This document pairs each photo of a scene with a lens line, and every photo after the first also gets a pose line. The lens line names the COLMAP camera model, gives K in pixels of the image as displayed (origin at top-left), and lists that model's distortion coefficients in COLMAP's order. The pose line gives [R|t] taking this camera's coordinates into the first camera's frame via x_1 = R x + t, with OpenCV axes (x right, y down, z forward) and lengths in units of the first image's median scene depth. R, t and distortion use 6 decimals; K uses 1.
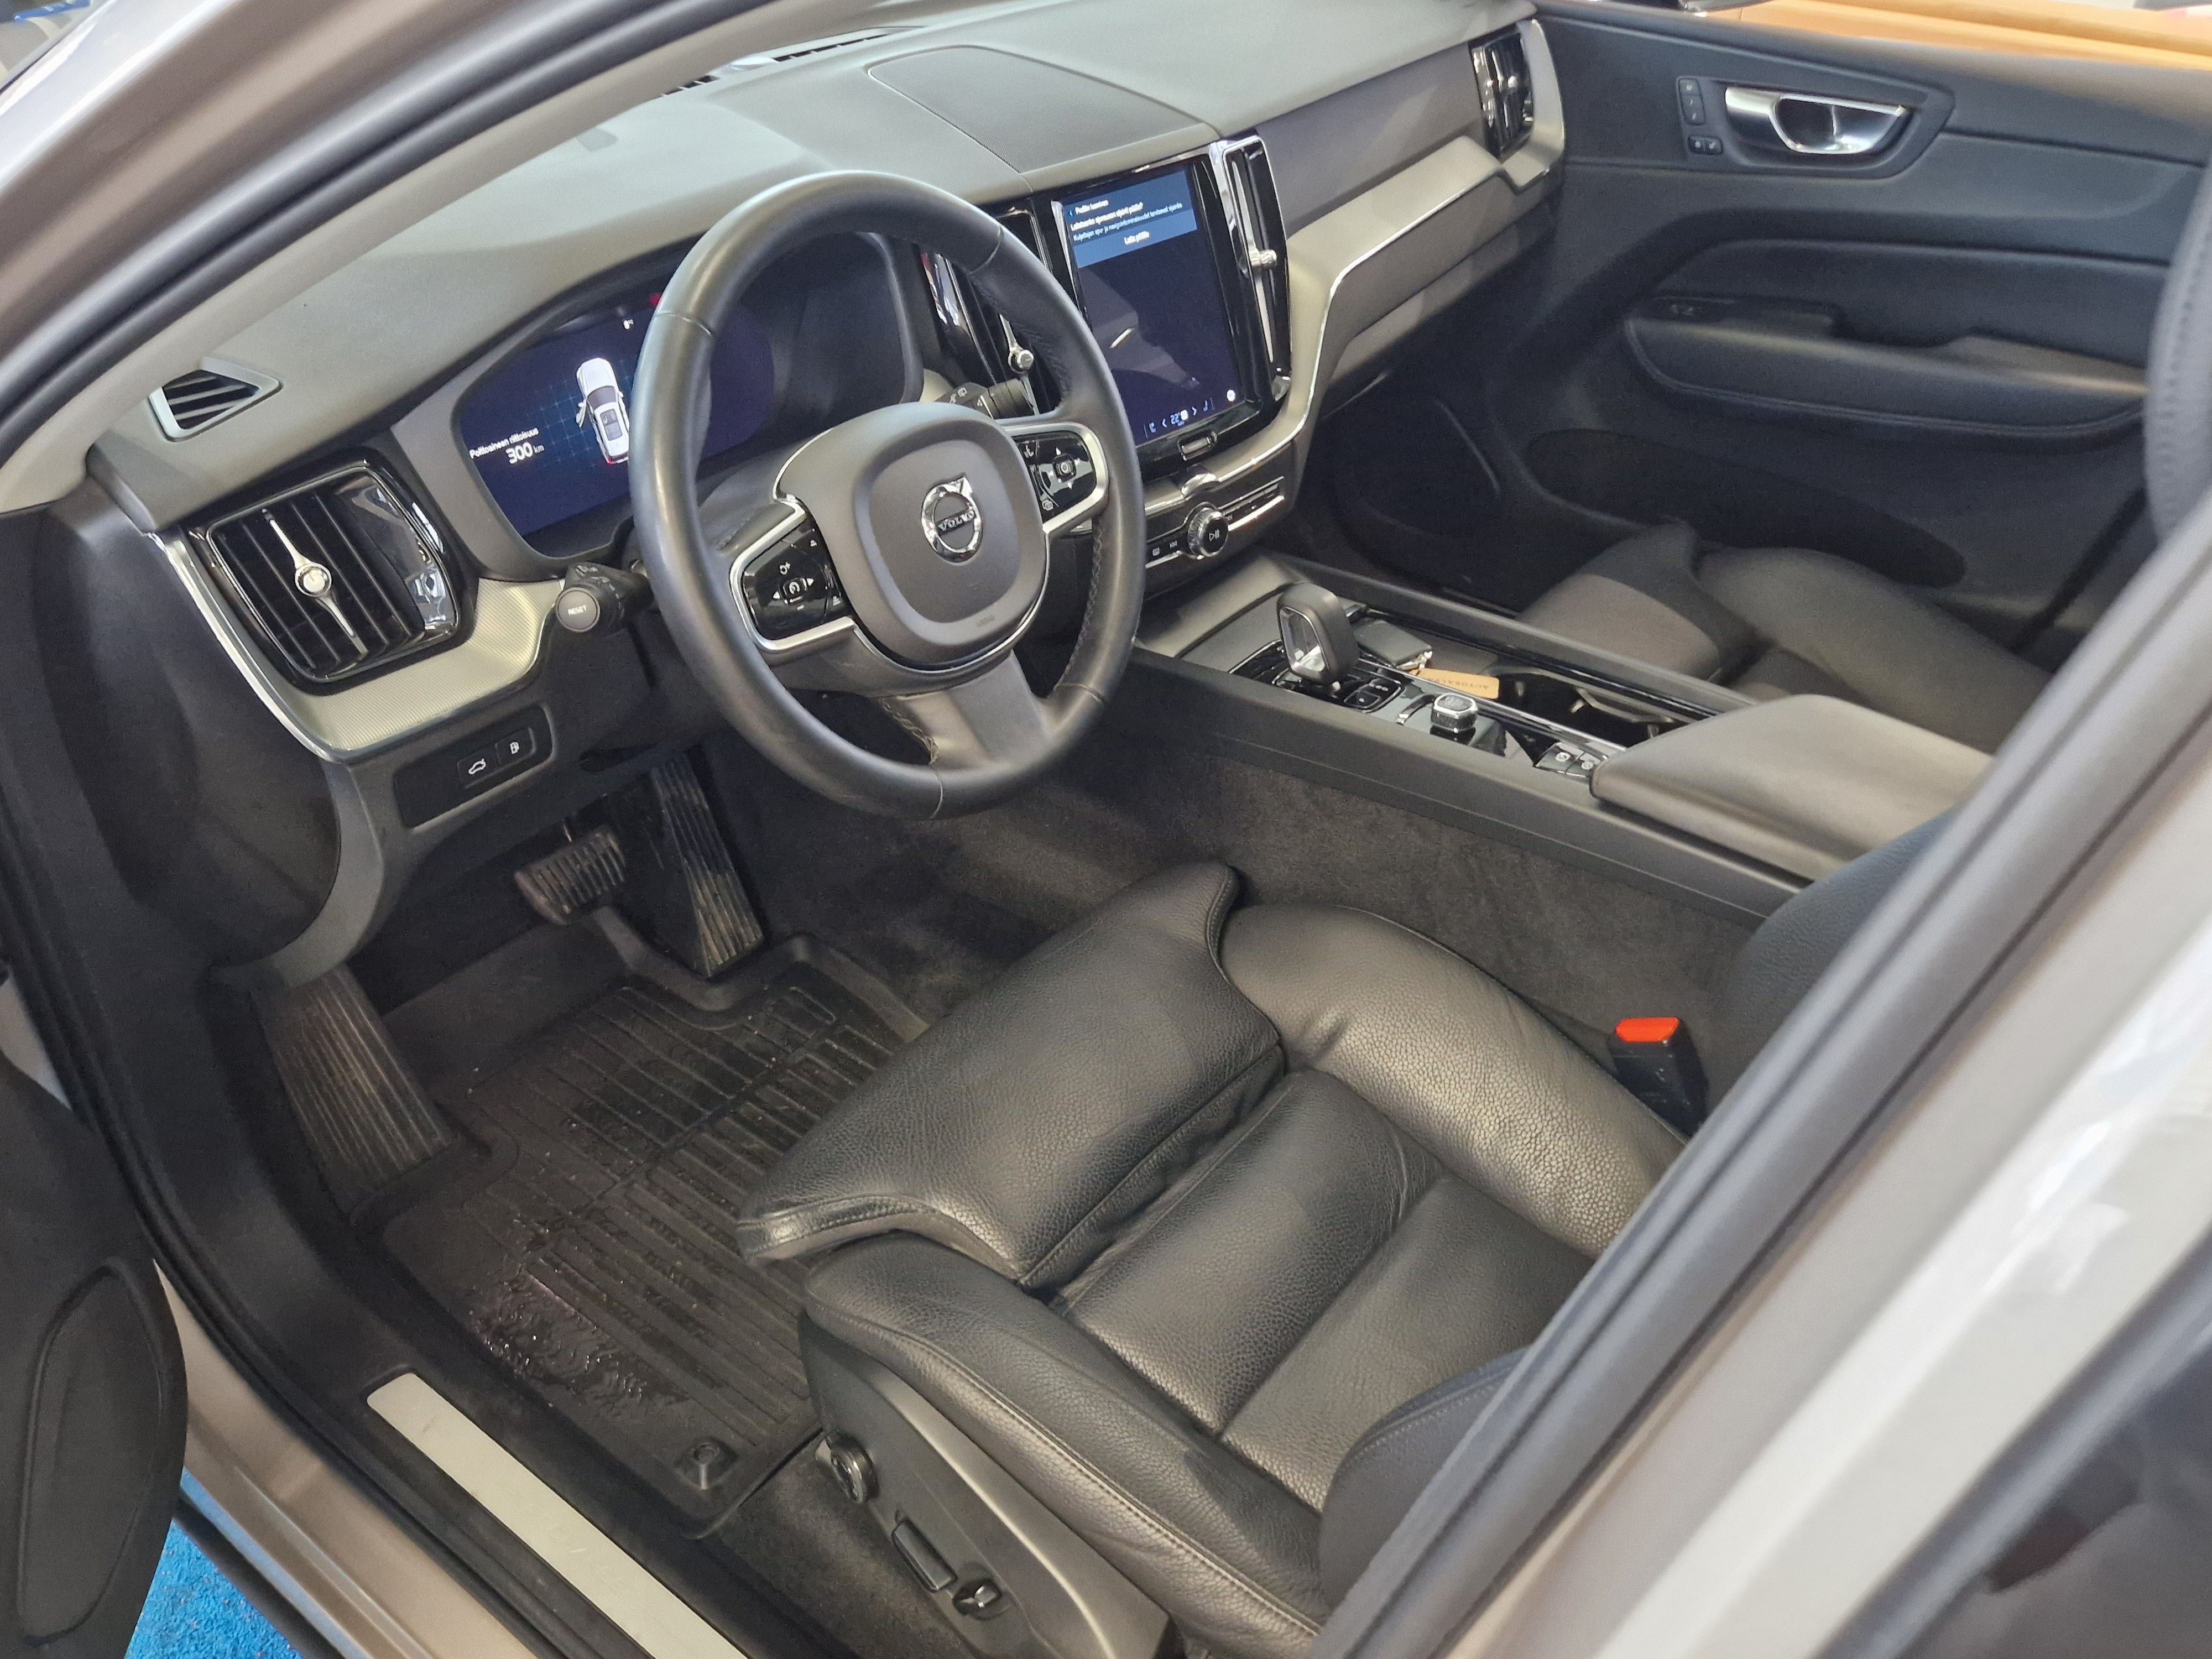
lens RADIAL K [[1873.8, 0, 1102.5], [0, 1873.8, 831.0], [0, 0, 1]] dist [0.031029, -0.004190]
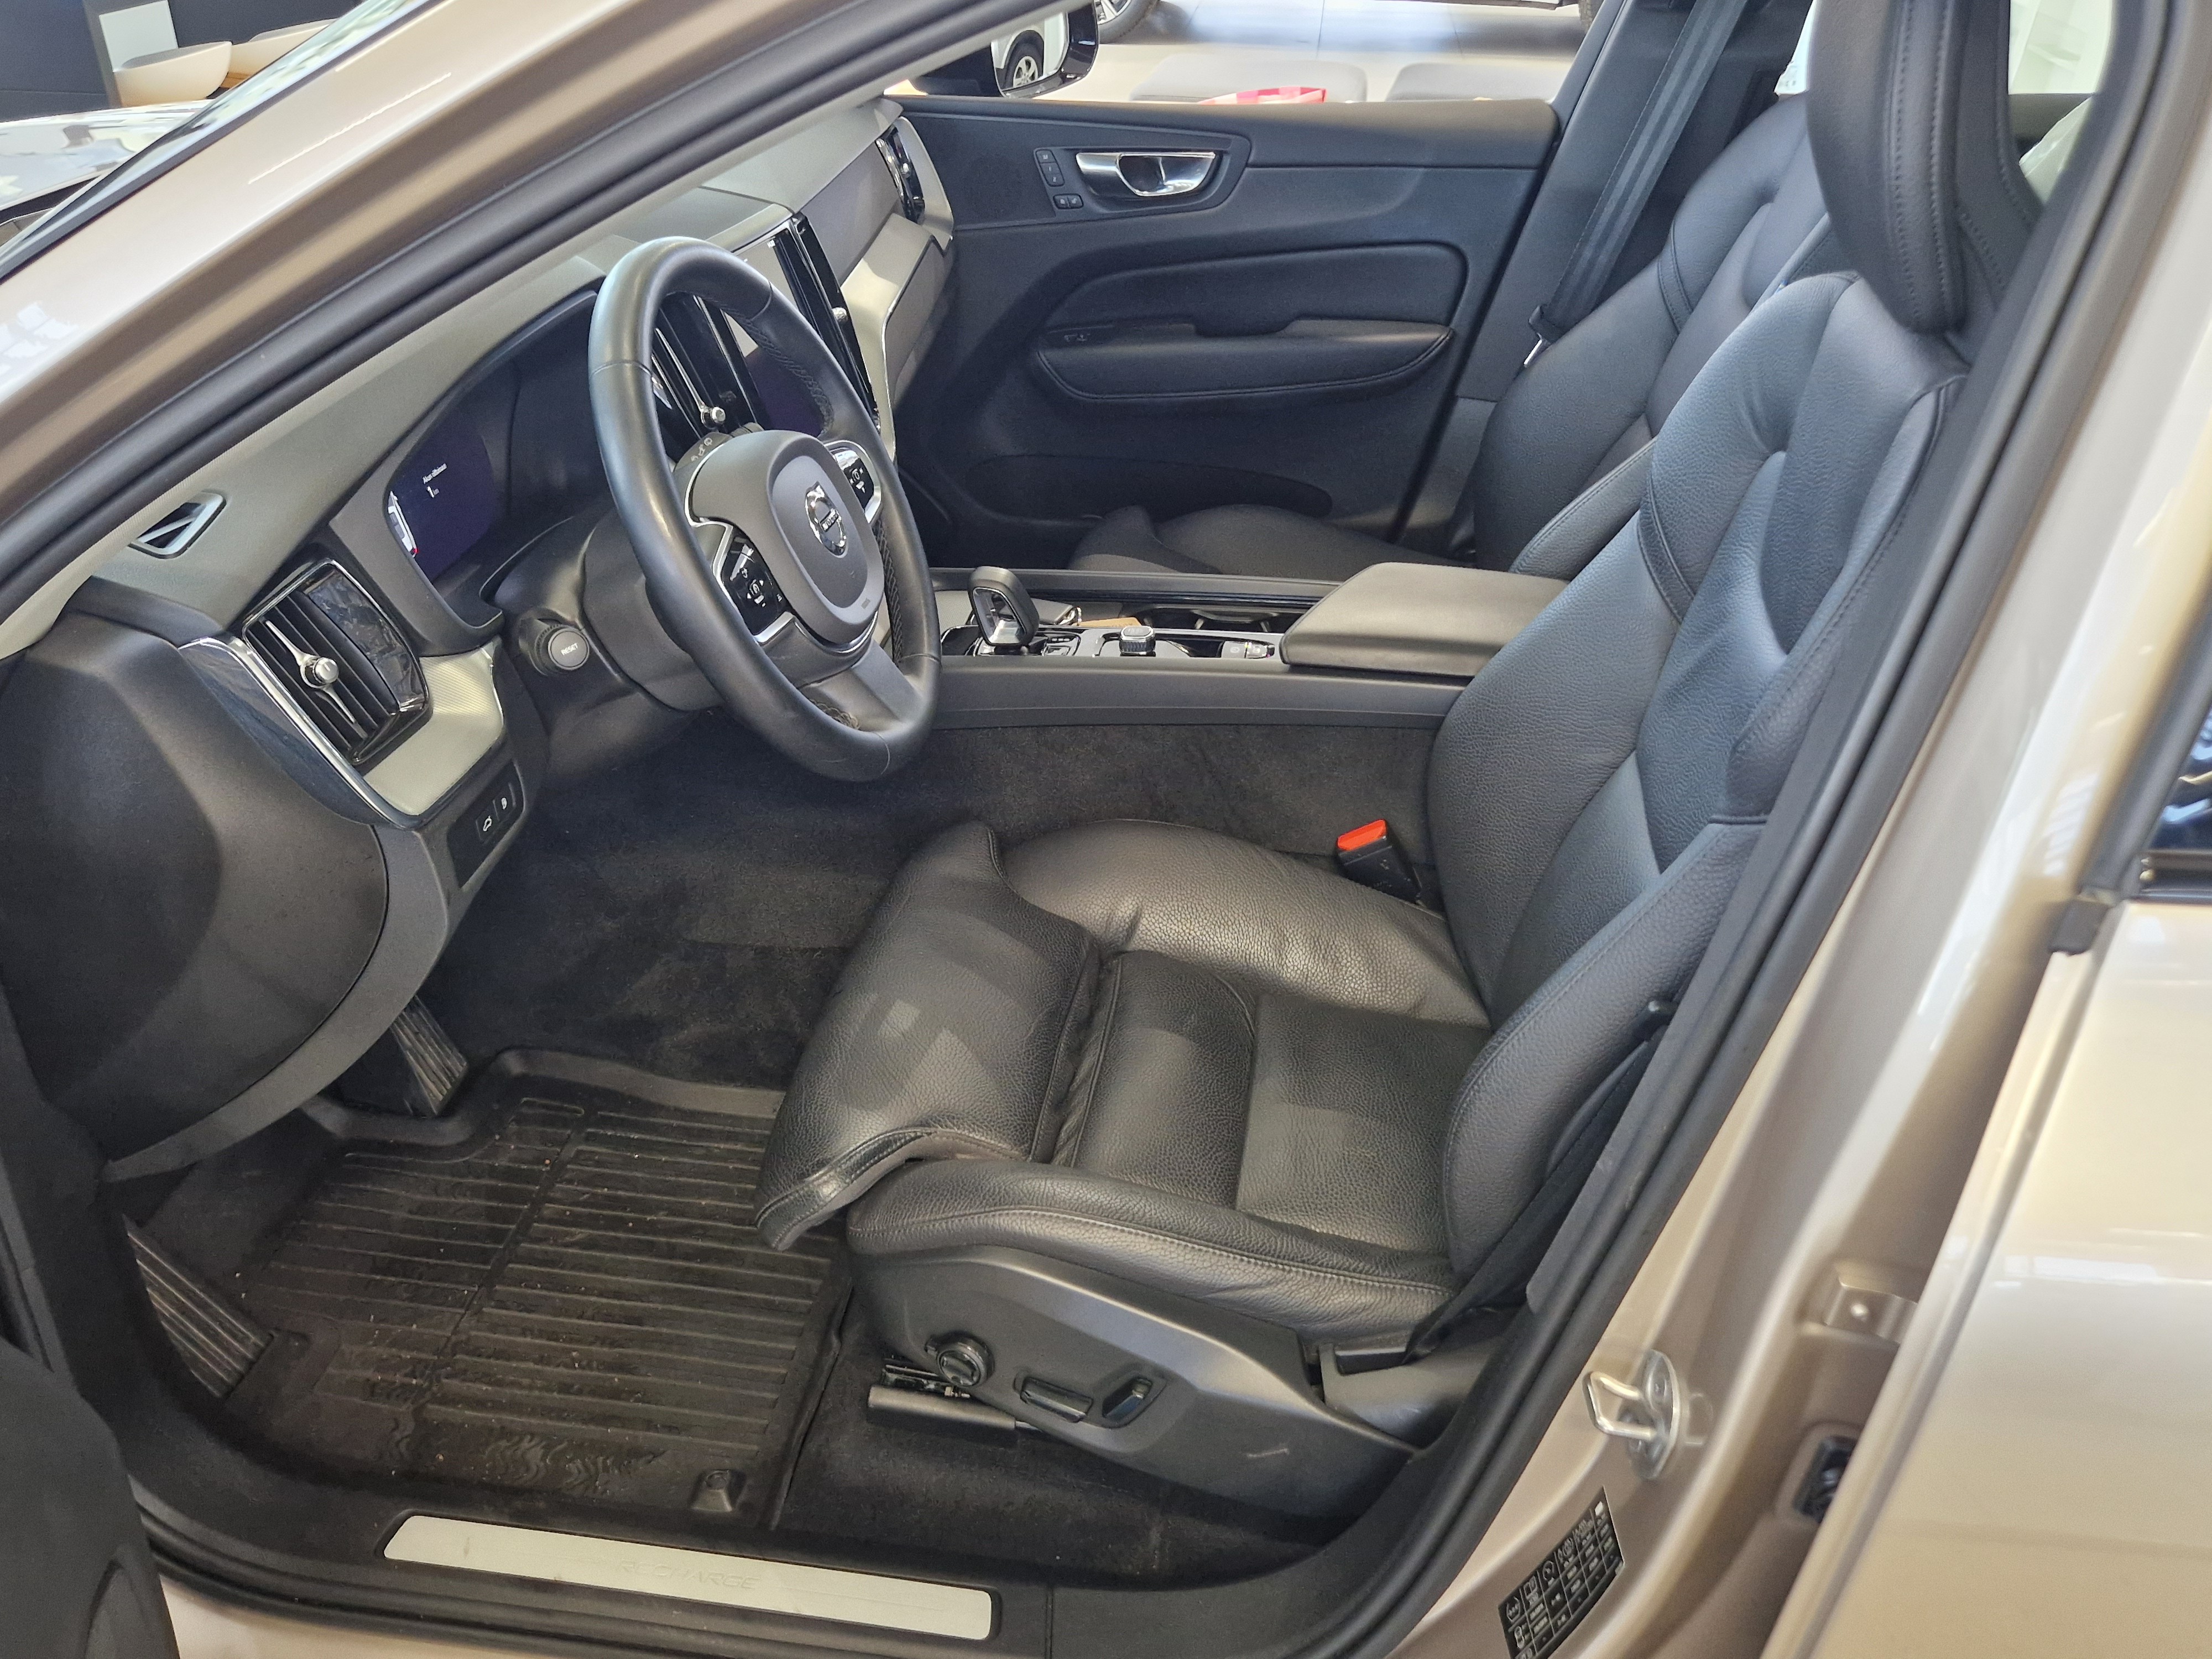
lens RADIAL K [[1873.8, 0, 1107.9], [0, 1873.8, 825.9], [0, 0, 1]] dist [0.031029, -0.004190]
pose [[0.866794, -0.254667, 0.428735, -0.305355], [0.288854, 0.957249, -0.015388, 0.052594], [-0.406487, 0.137180, 0.903299, -0.055838]]
